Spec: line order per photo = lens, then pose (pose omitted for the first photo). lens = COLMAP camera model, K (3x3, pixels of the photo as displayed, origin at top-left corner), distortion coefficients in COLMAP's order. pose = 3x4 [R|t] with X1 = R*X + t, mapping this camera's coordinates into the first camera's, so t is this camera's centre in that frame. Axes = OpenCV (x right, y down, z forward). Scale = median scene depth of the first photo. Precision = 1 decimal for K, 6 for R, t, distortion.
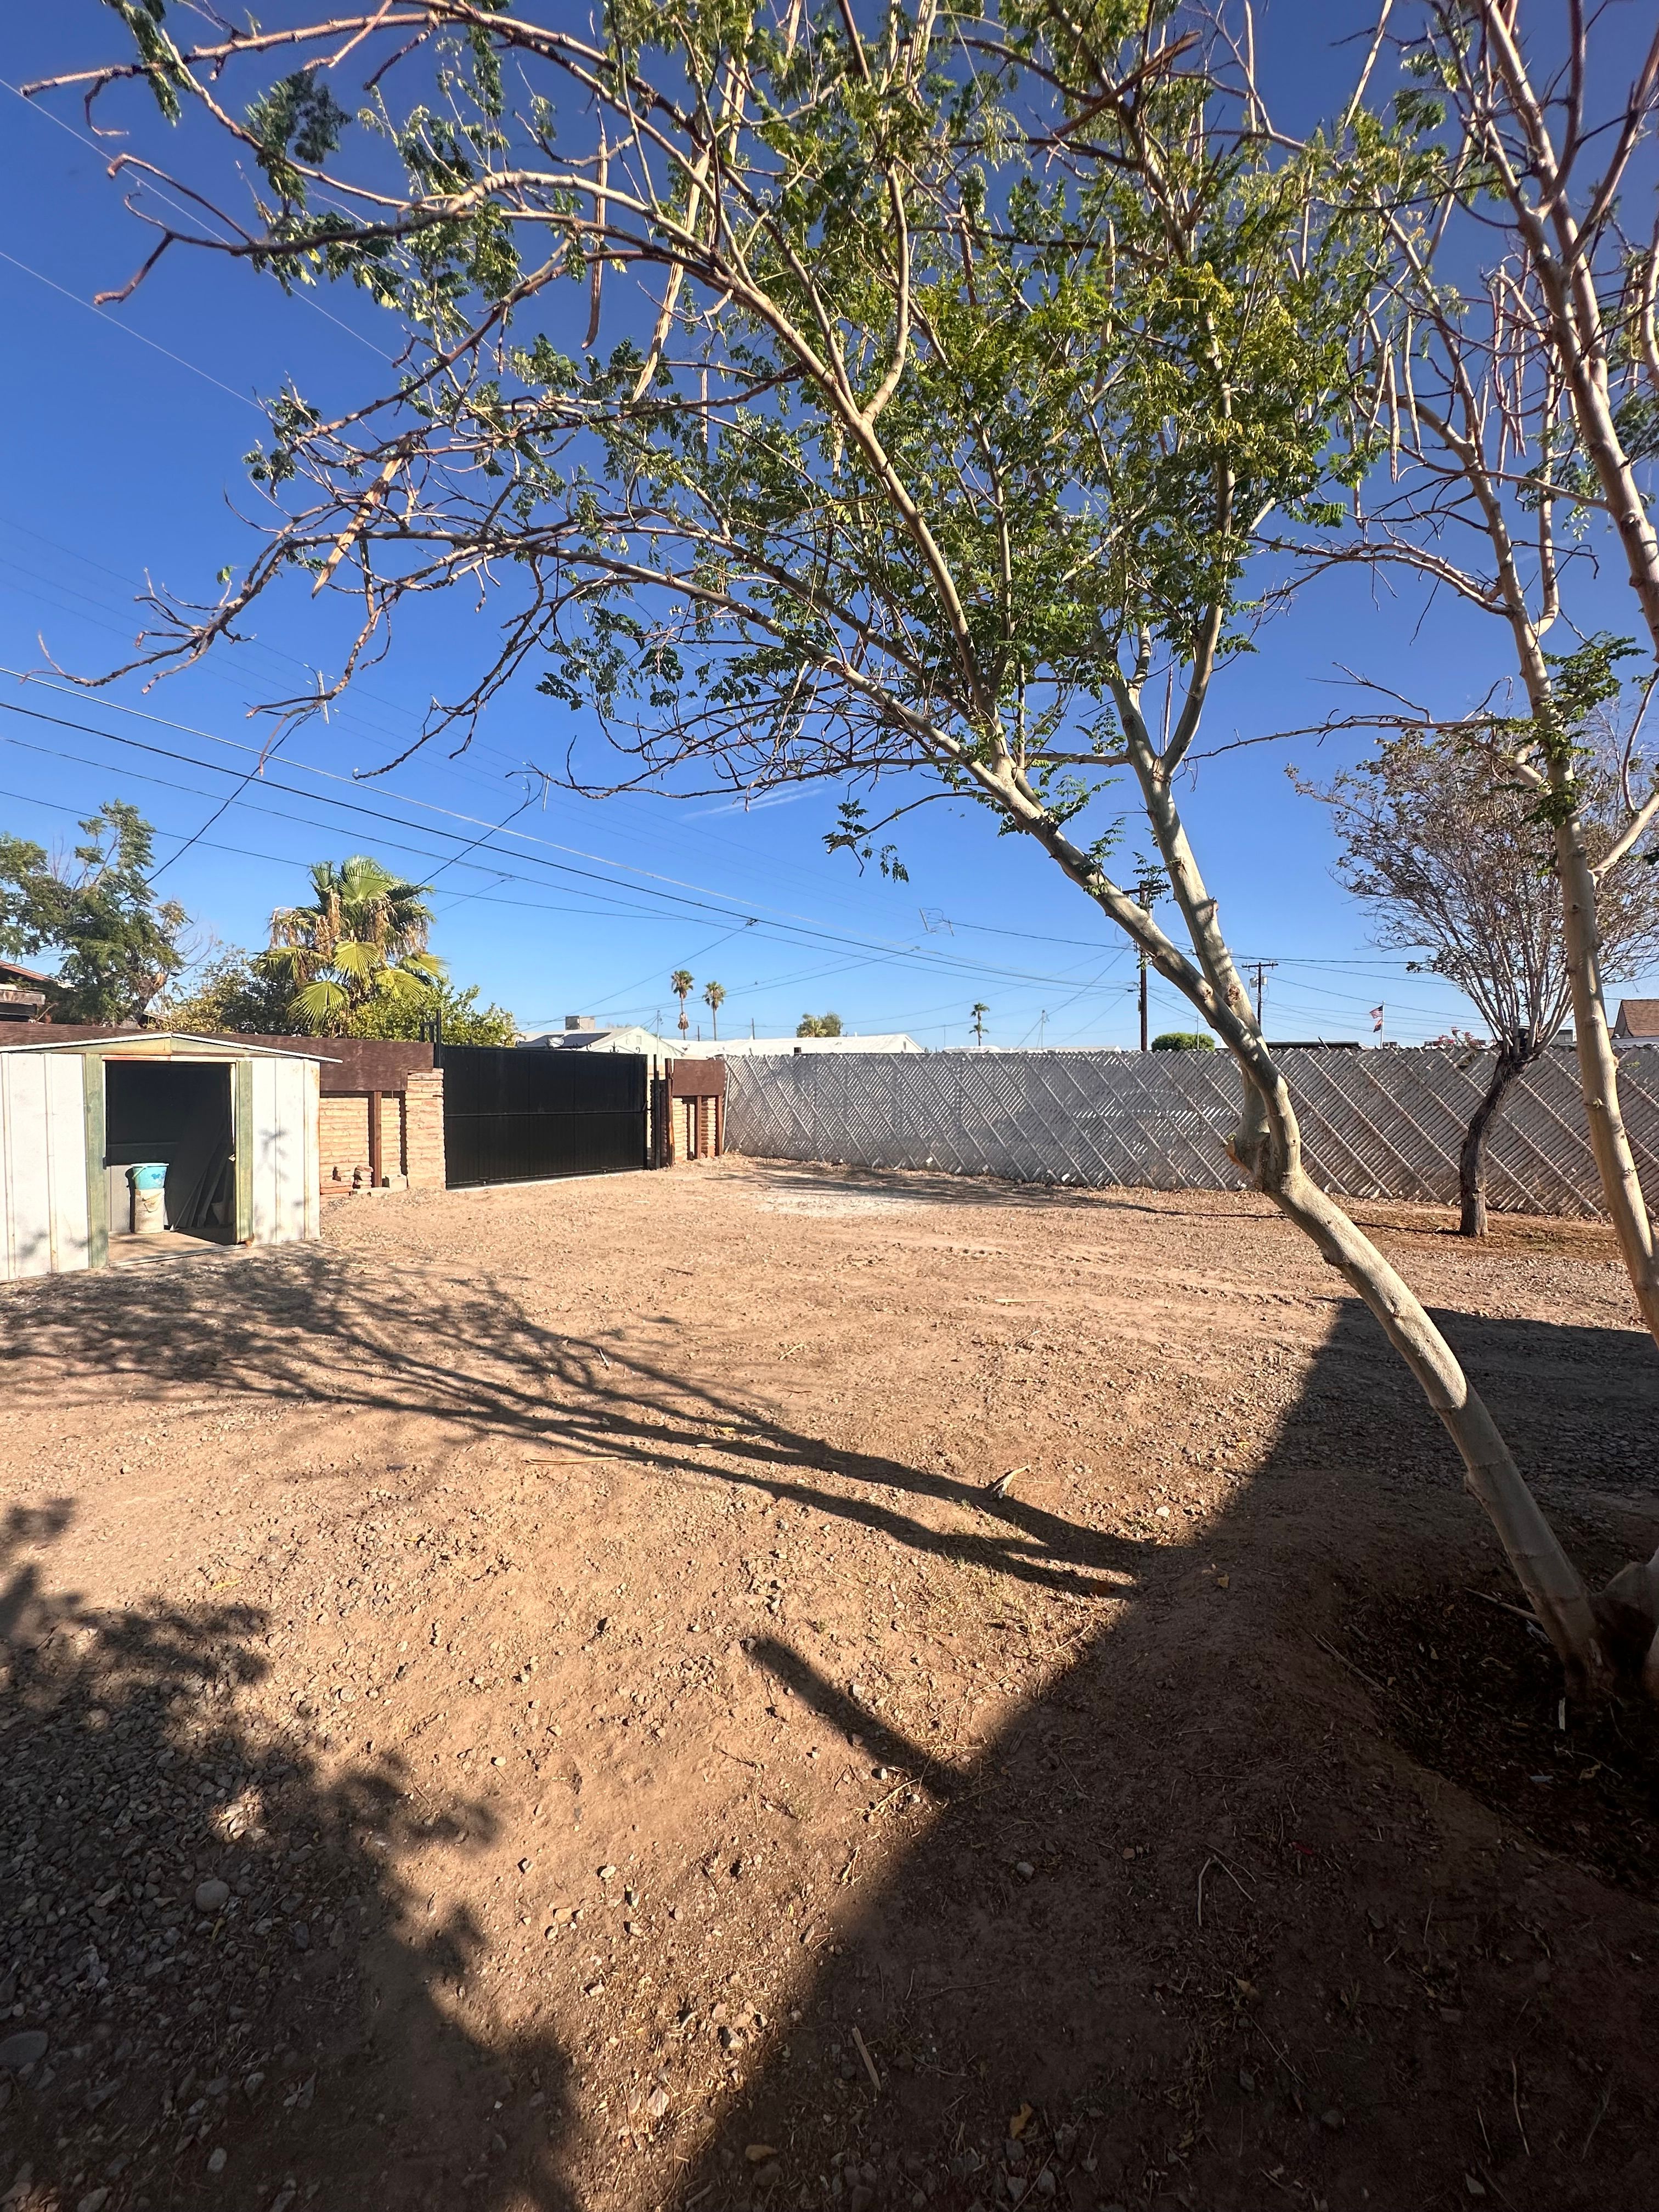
lens RADIAL K [[879.1, 0, 829.5], [0, 879.1, 1106.0], [0, 0, 1]] dist [-0.001859, -0.000280]
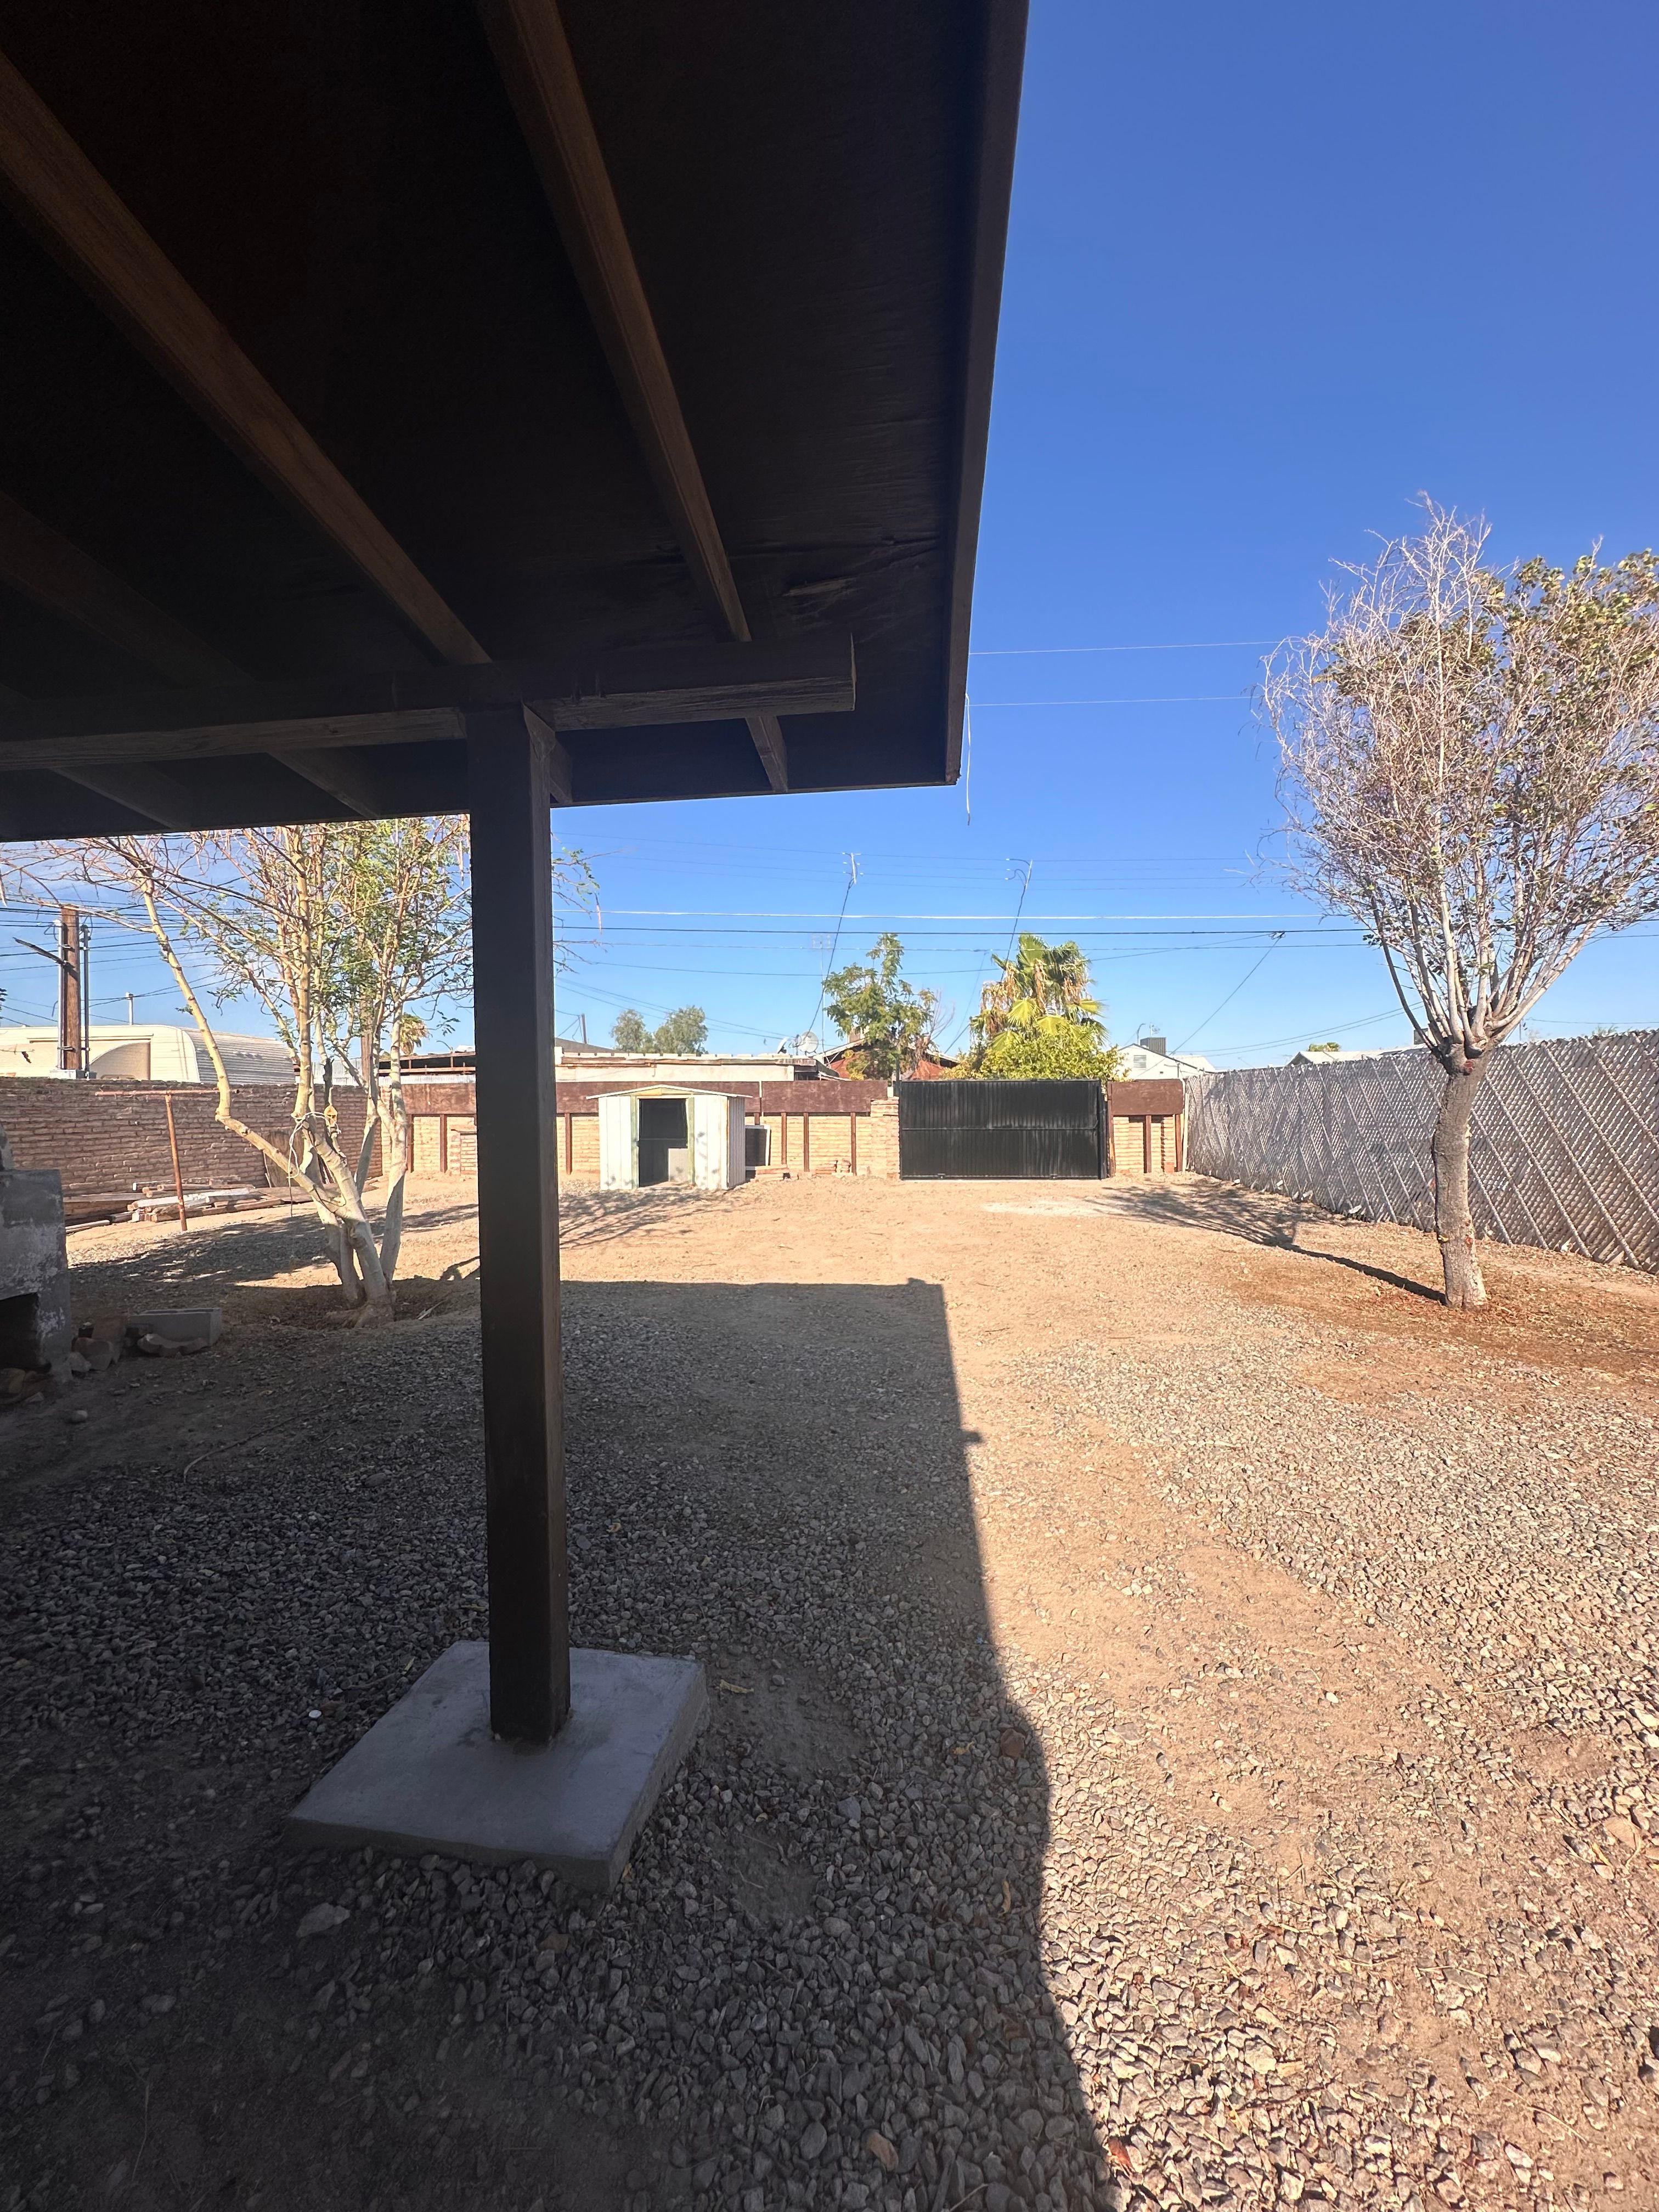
lens RADIAL K [[879.1, 0, 829.5], [0, 879.1, 1106.0], [0, 0, 1]] dist [-0.001859, -0.000280]
pose [[0.504638, -0.015155, -0.863198, 0.591770], [-0.003890, 0.999796, -0.019827, 0.001065], [0.863323, 0.013363, 0.504476, 0.109161]]
